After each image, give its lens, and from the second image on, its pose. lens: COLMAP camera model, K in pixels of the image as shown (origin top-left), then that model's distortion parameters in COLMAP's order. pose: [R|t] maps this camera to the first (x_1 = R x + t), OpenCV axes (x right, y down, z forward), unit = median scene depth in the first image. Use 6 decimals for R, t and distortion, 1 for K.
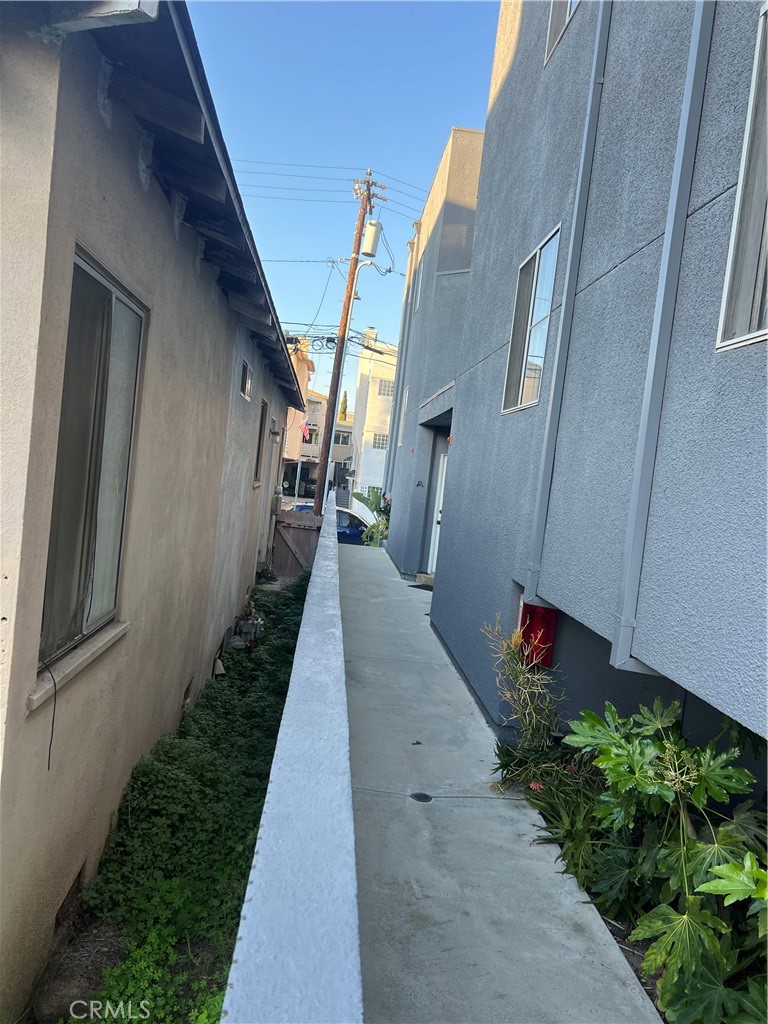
lens RADIAL K [[772.7, 0, 384.2], [0, 772.7, 512.0], [0, 0, 1]] dist [-0.005260, -0.001553]
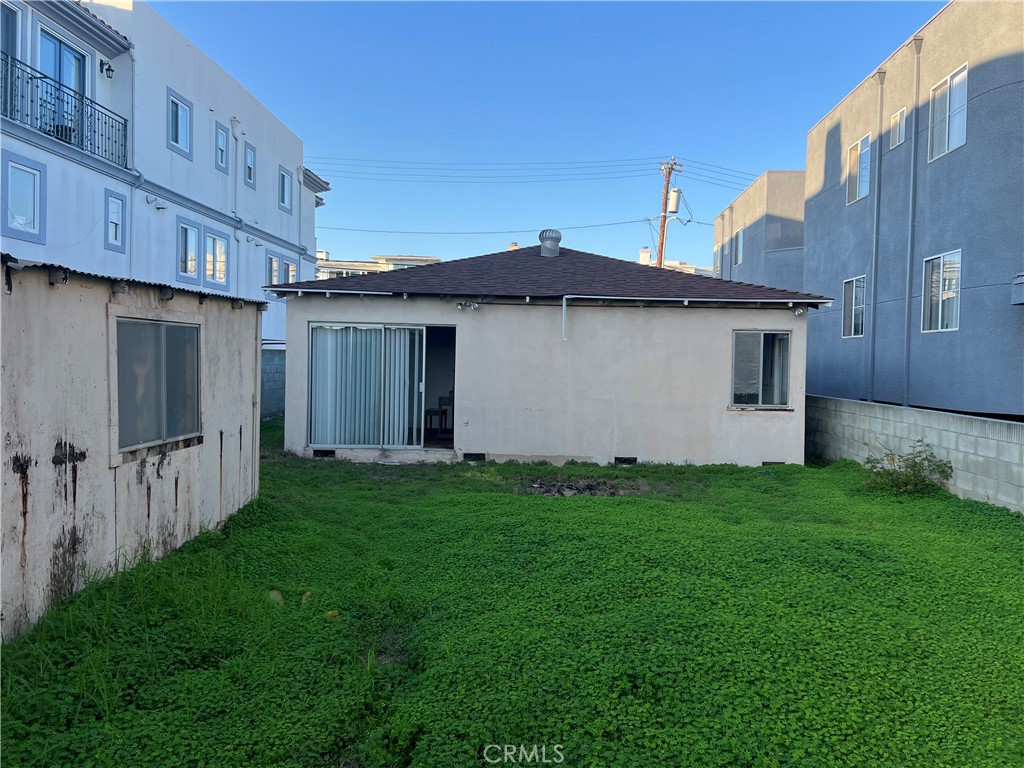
lens RADIAL K [[772.7, 0, 512.2], [0, 772.7, 383.8], [0, 0, 1]] dist [-0.005260, -0.001553]
pose [[0.987057, -0.089533, -0.133050, -0.150993], [0.085163, 0.995635, -0.038196, 0.005566], [0.135889, 0.026371, 0.990373, -0.421832]]
